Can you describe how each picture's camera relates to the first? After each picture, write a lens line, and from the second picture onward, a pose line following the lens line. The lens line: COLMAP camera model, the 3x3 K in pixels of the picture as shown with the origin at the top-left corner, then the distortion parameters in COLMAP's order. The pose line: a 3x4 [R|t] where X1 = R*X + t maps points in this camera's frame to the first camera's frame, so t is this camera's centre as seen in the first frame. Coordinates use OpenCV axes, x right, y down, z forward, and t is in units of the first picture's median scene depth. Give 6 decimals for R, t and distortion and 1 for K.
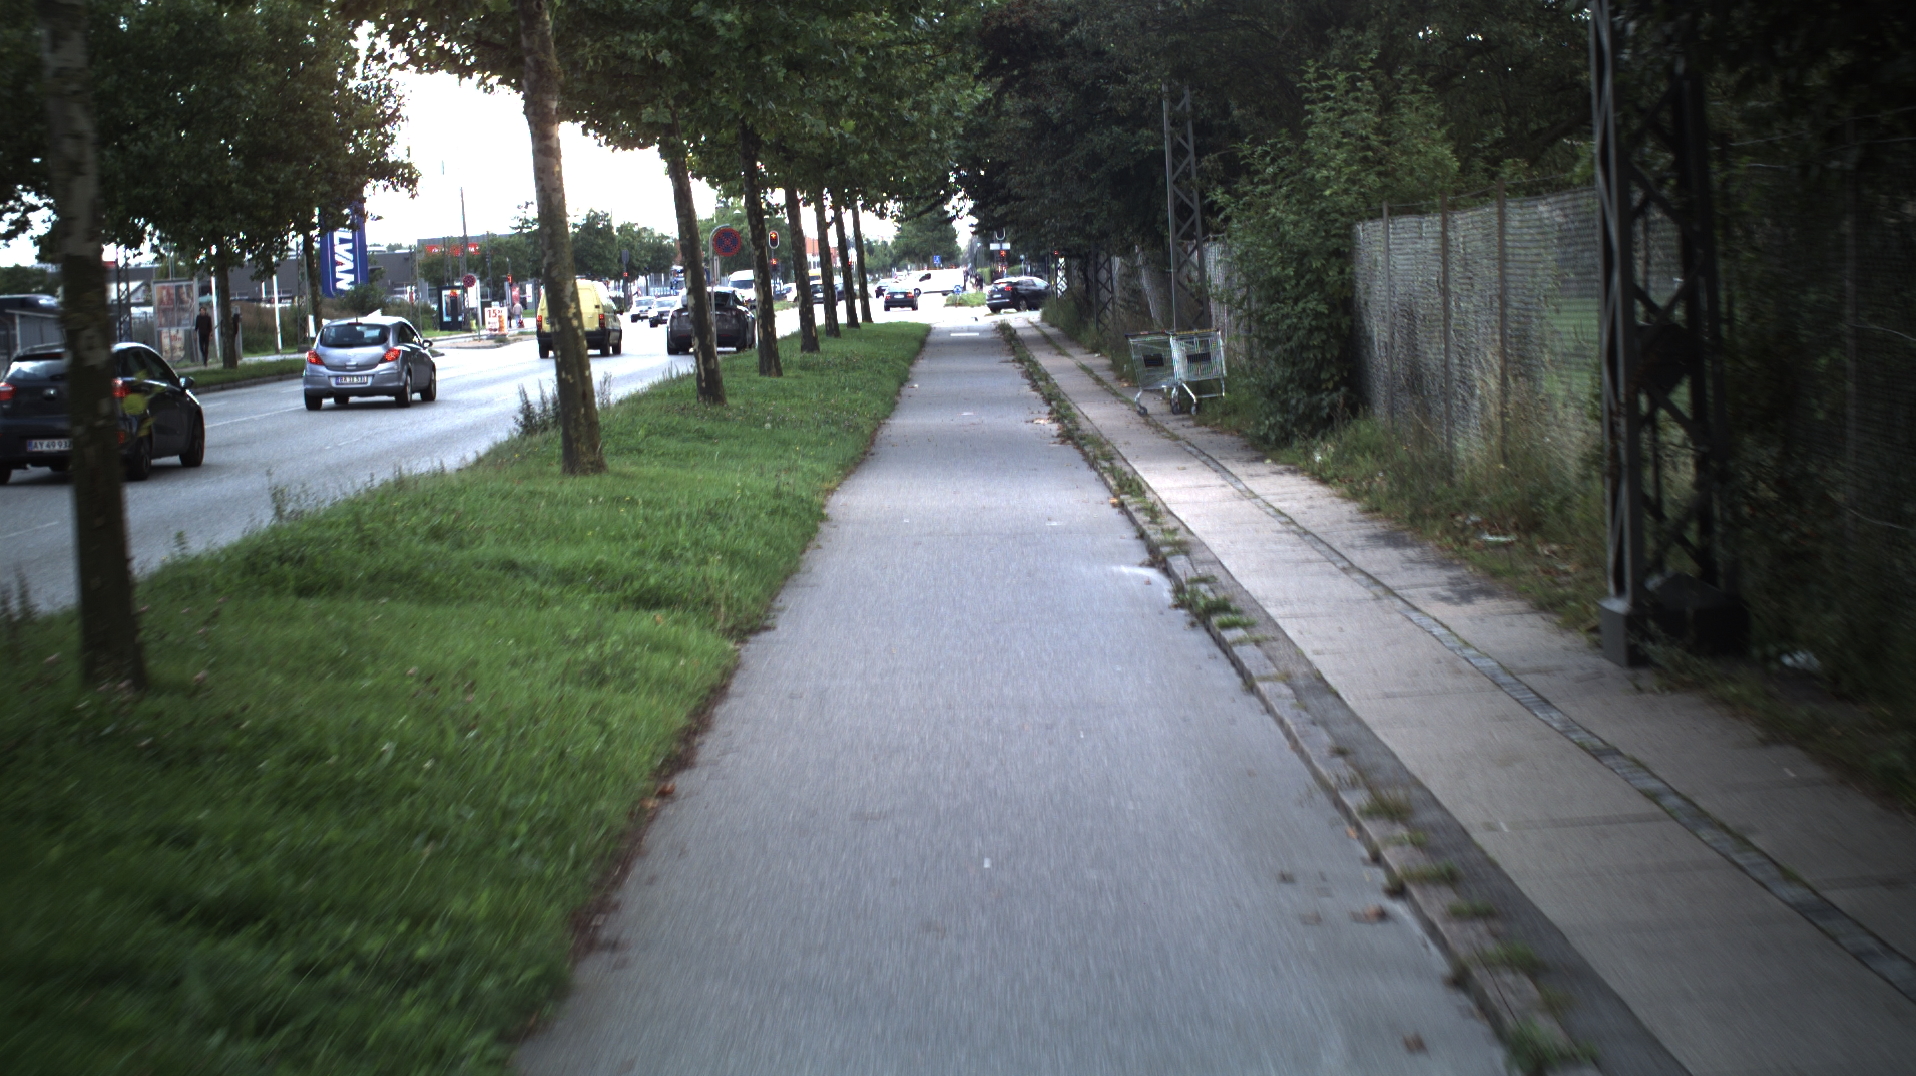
lens RADIAL K [[1604.1, 0, 966.0], [0, 1604.1, 548.2], [0, 0, 1]] dist [-0.048429, 0.001222]
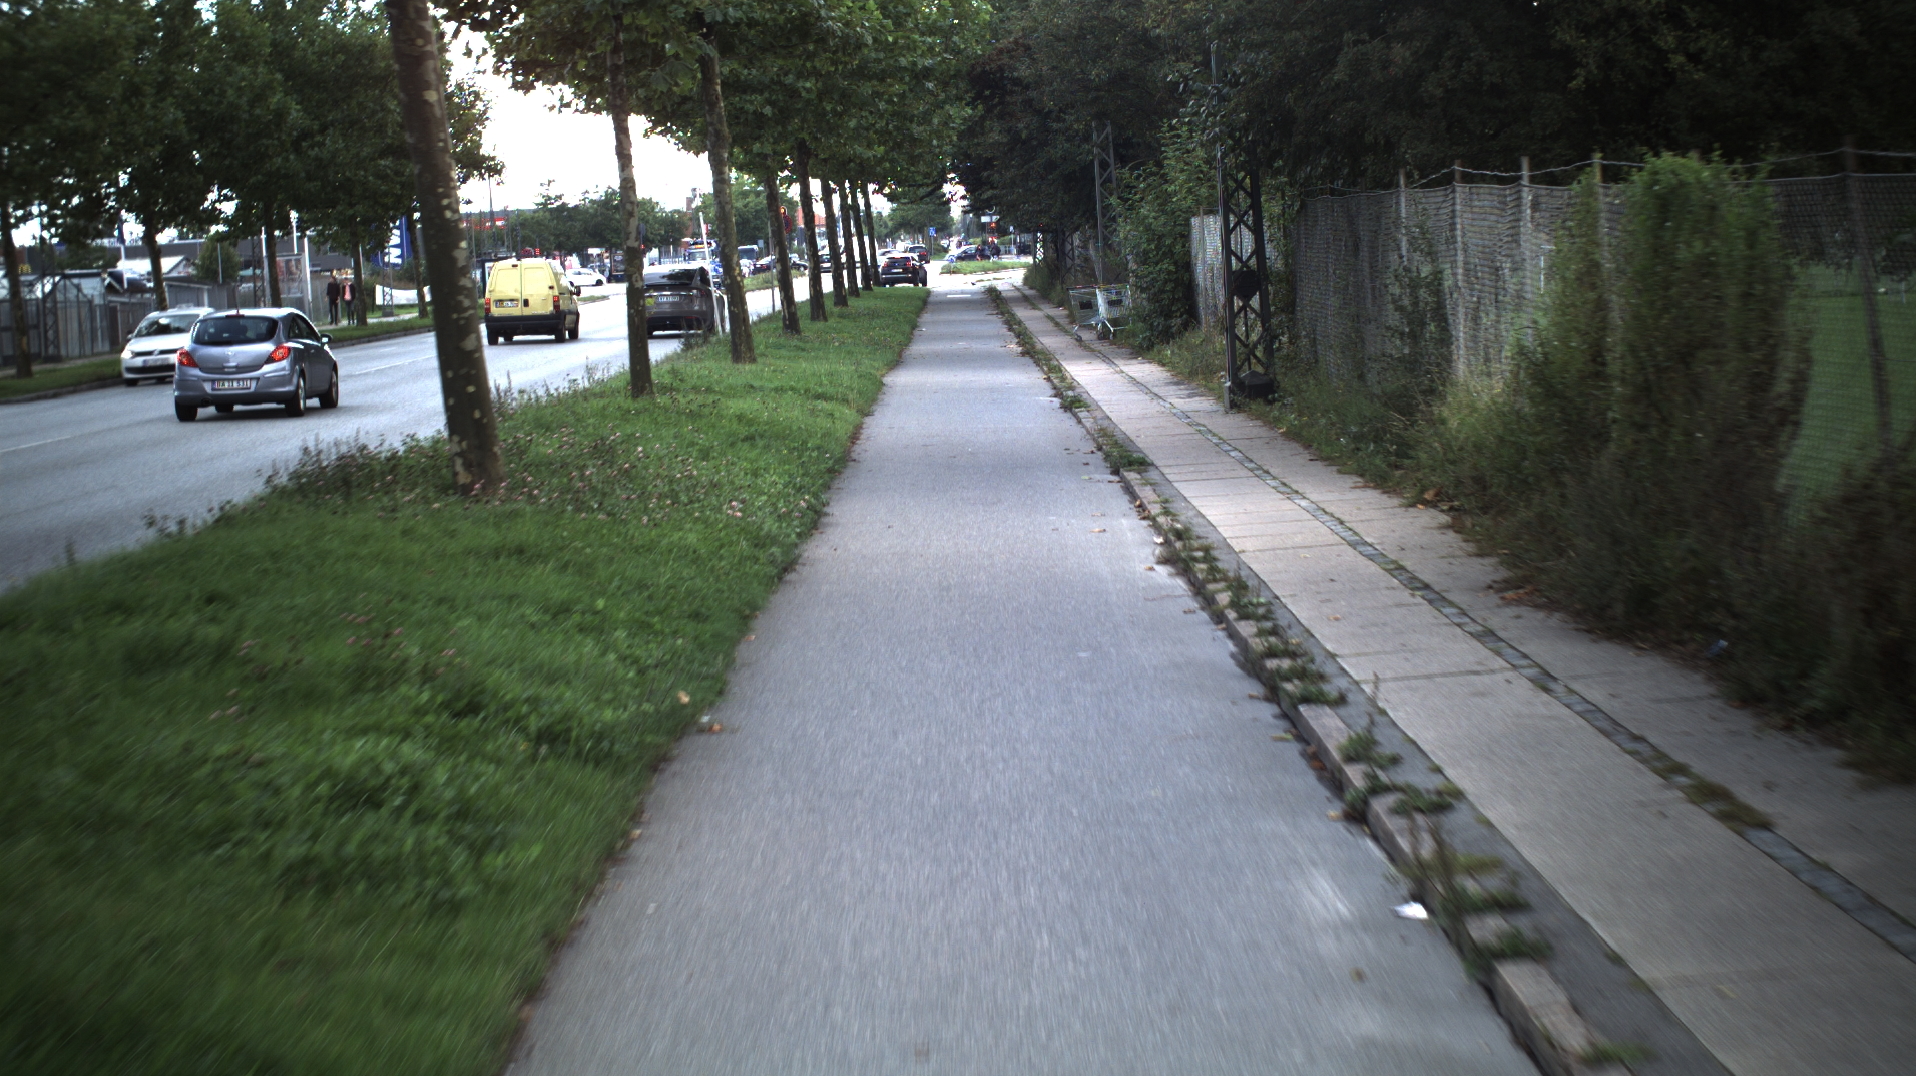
lens RADIAL K [[1605.8, 0, 952.4], [0, 1605.8, 532.7], [0, 0, 1]] dist [-0.049232, 0.000490]
pose [[0.999970, -0.005836, -0.005014, -0.001394], [0.005882, 0.999942, 0.009068, 0.089563], [0.004961, -0.009097, 0.999946, -0.552680]]
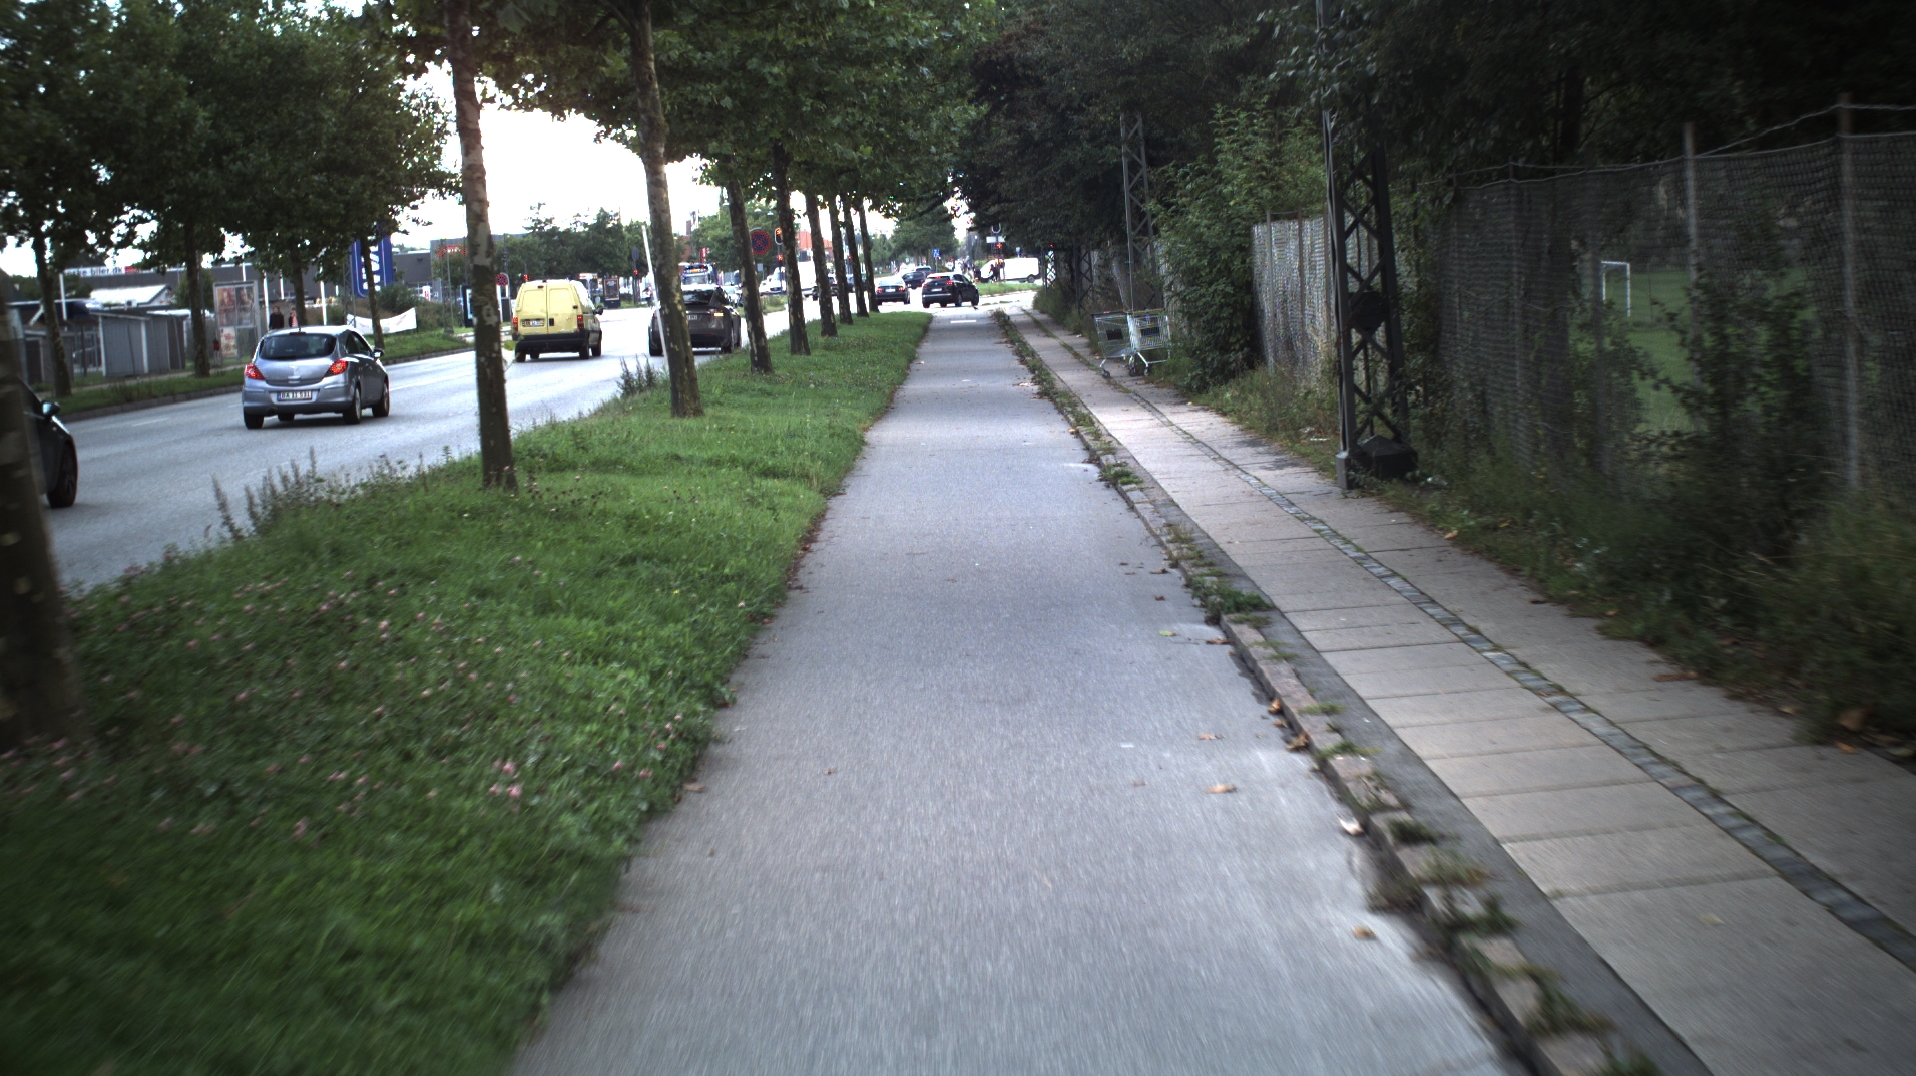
lens RADIAL K [[1605.8, 0, 962.4], [0, 1605.8, 541.8], [0, 0, 1]] dist [-0.049232, 0.000490]
pose [[0.999892, -0.014283, -0.003452, 0.000657], [0.014286, 0.999898, 0.000912, 0.045697], [0.003439, -0.000961, 0.999994, -0.274982]]
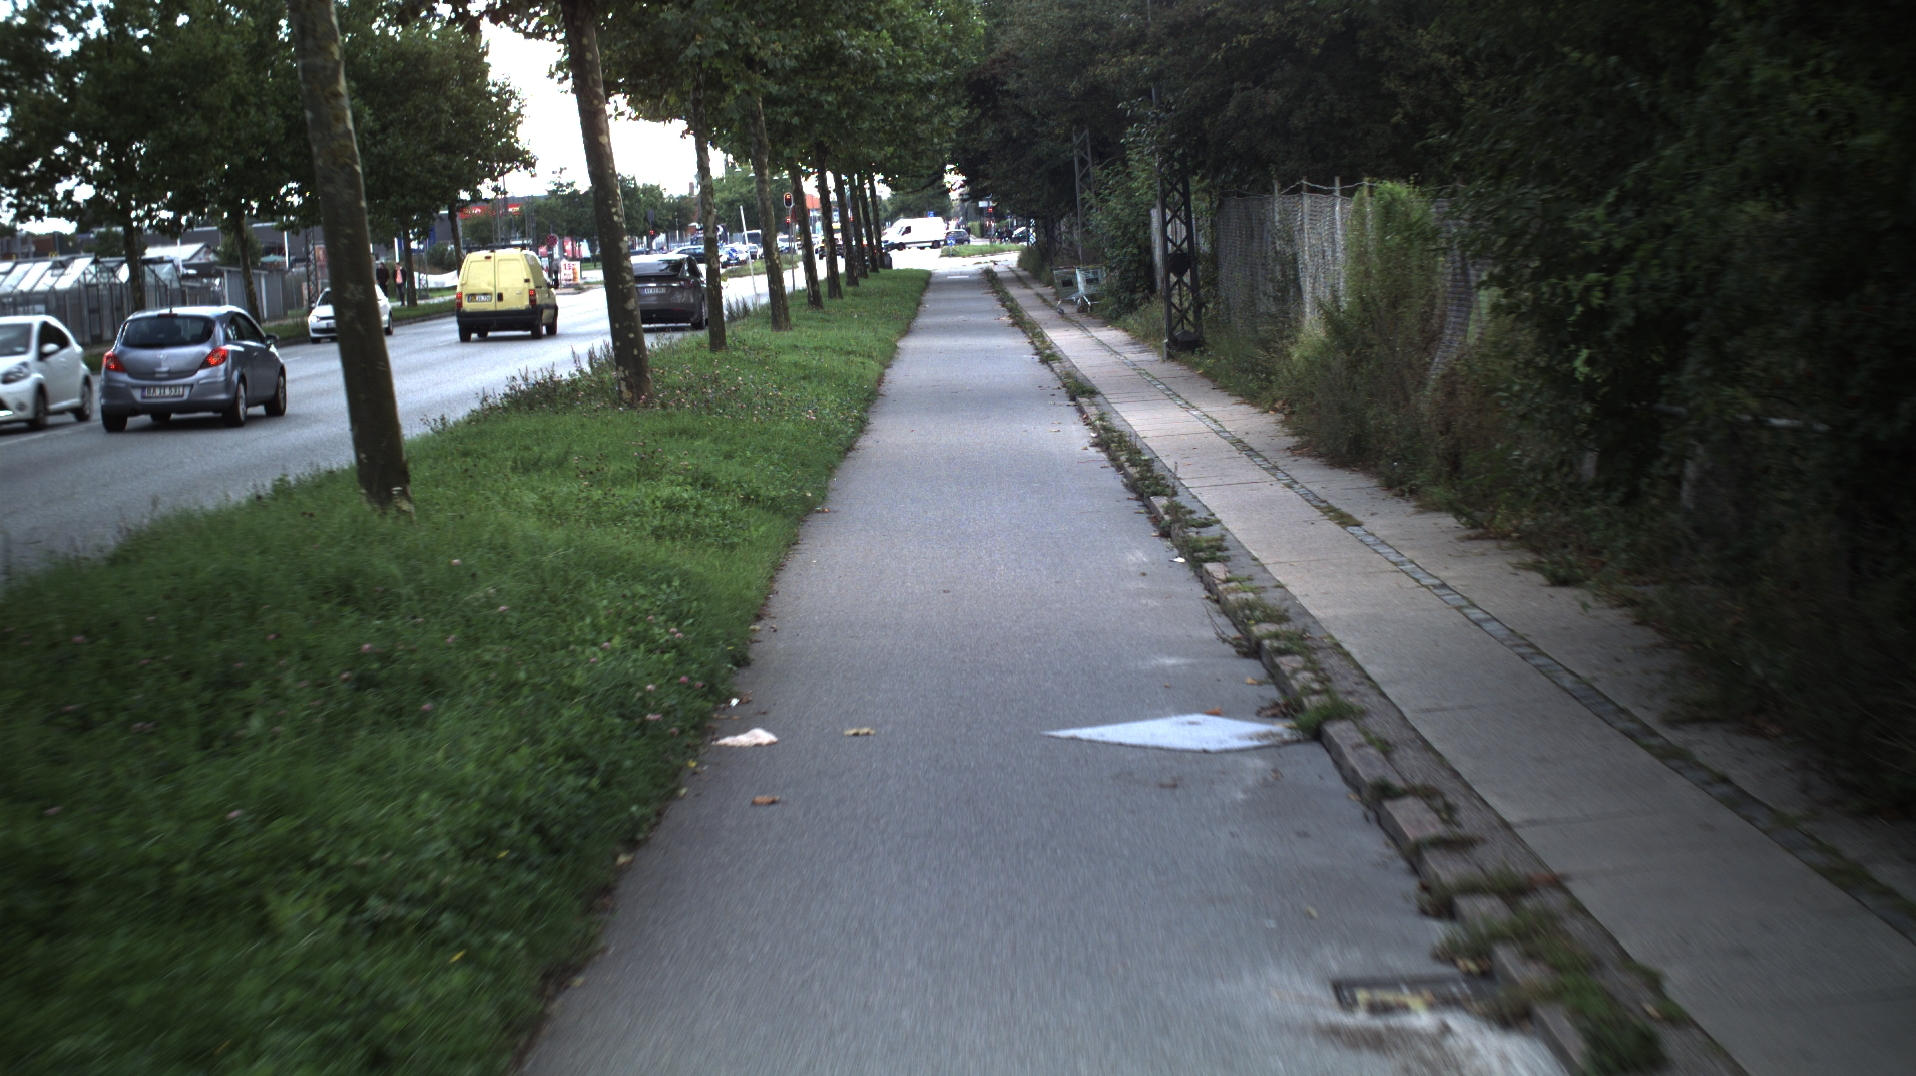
lens RADIAL K [[1605.8, 0, 952.4], [0, 1605.8, 526.5], [0, 0, 1]] dist [-0.049232, 0.000490]
pose [[0.999930, -0.010688, -0.005019, -0.002368], [0.010765, 0.999819, 0.015712, 0.131962], [0.004851, -0.015765, 0.999864, -0.831545]]
